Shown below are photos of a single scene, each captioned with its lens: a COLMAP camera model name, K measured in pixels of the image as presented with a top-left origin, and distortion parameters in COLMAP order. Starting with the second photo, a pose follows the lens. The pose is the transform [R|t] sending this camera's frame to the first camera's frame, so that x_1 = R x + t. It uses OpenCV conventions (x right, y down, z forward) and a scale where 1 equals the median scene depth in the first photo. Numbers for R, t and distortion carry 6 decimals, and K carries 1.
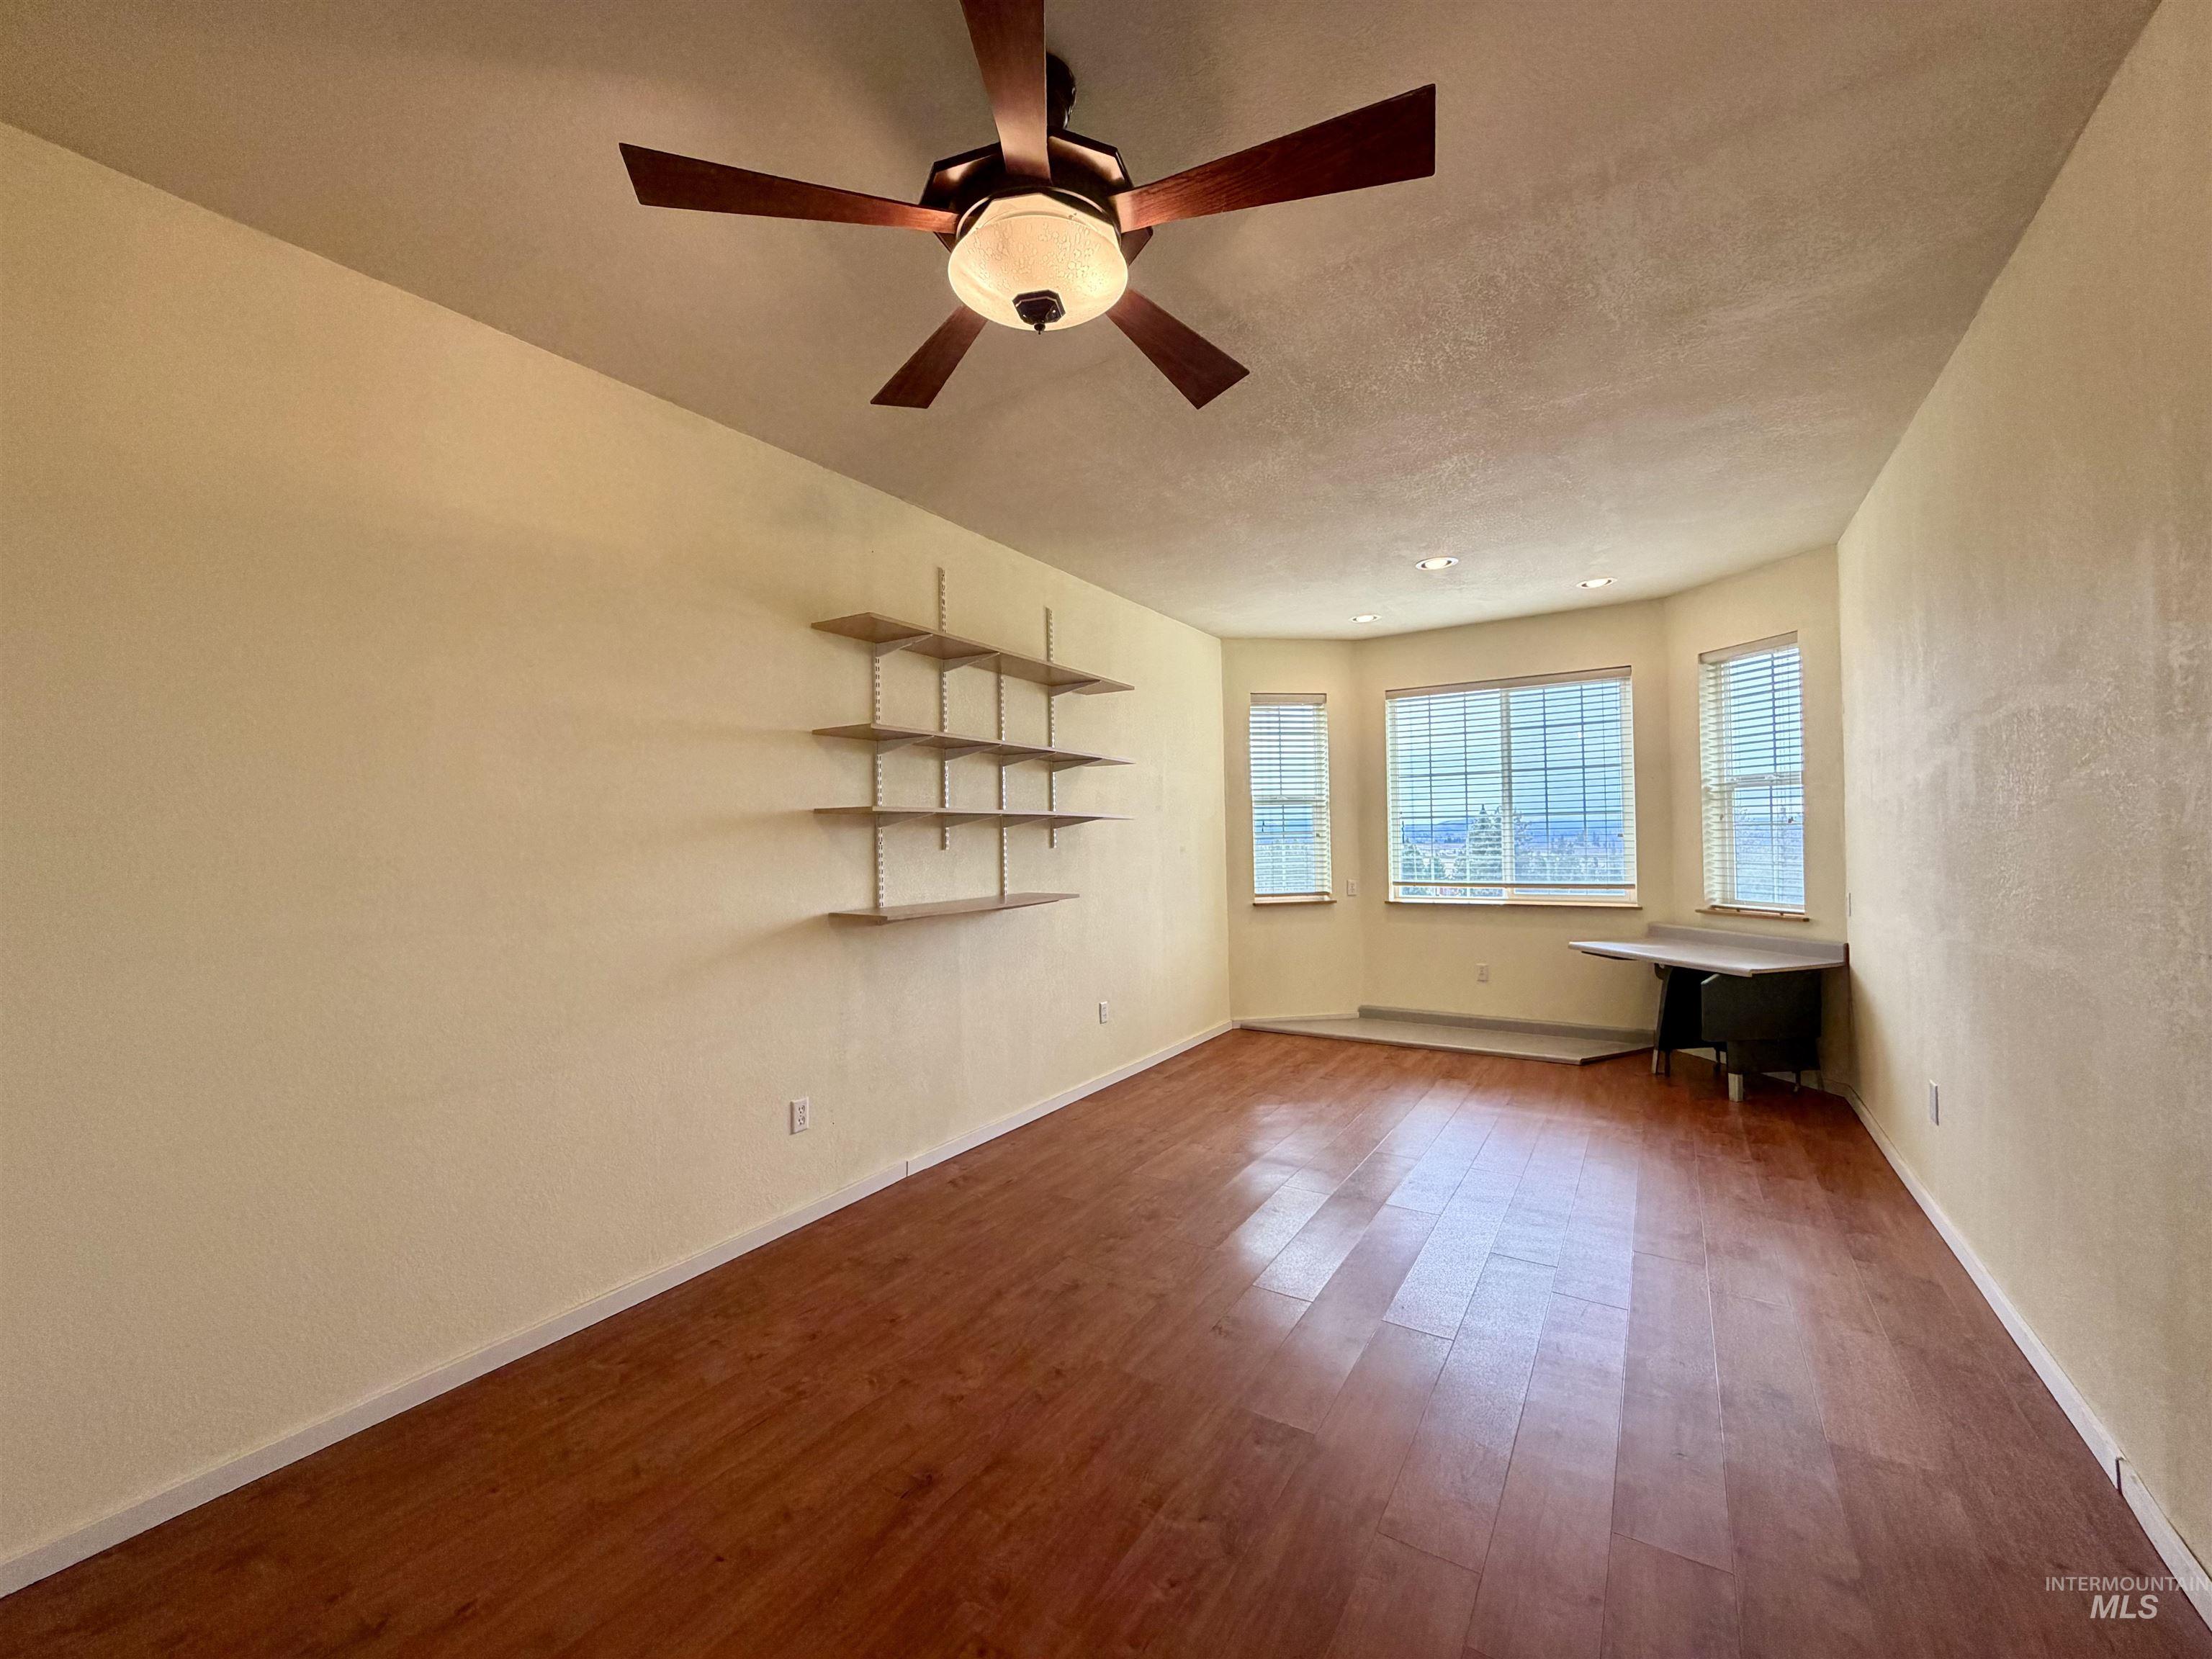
lens RADIAL K [[885.4, 0, 1102.8], [0, 885.4, 826.9], [0, 0, 1]] dist [-0.000001, 0.000075]
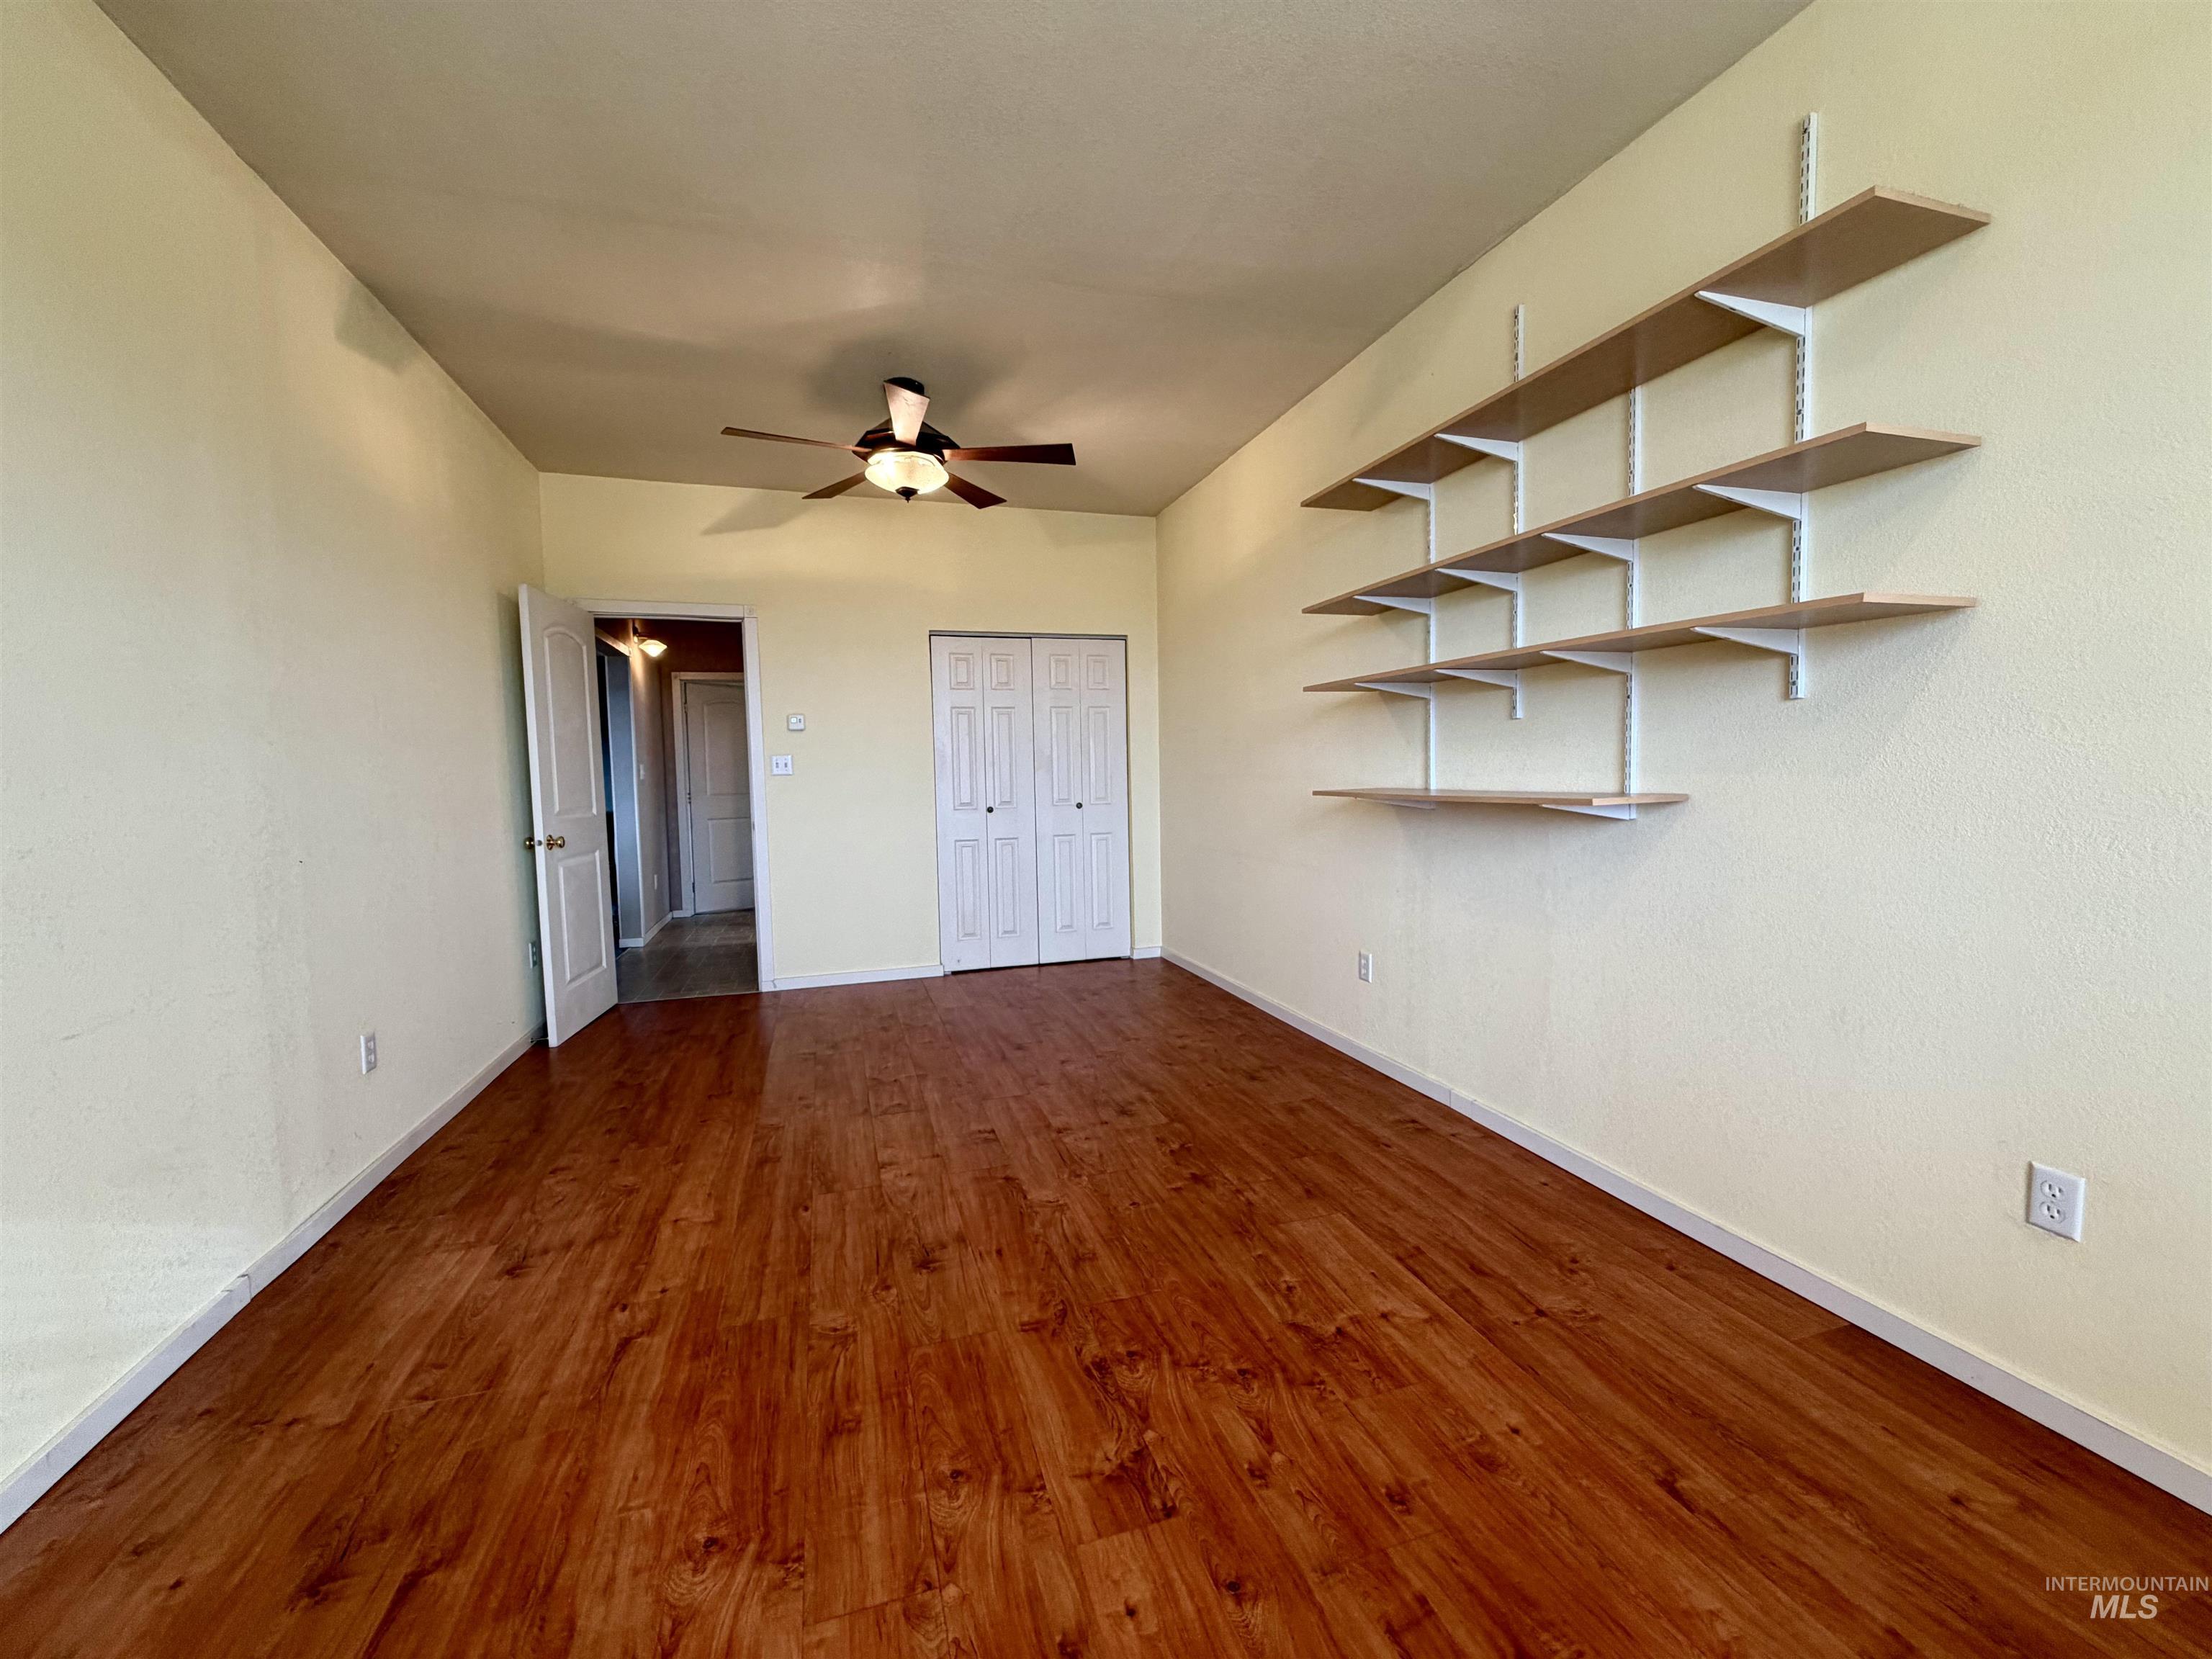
lens RADIAL K [[885.4, 0, 1103.8], [0, 885.4, 828.7], [0, 0, 1]] dist [-0.000001, 0.000075]
pose [[-0.642461, 0.071503, -0.762975, 0.635635], [0.031396, 0.997257, 0.067022, 0.062438], [0.765675, 0.019105, -0.642944, 1.314616]]
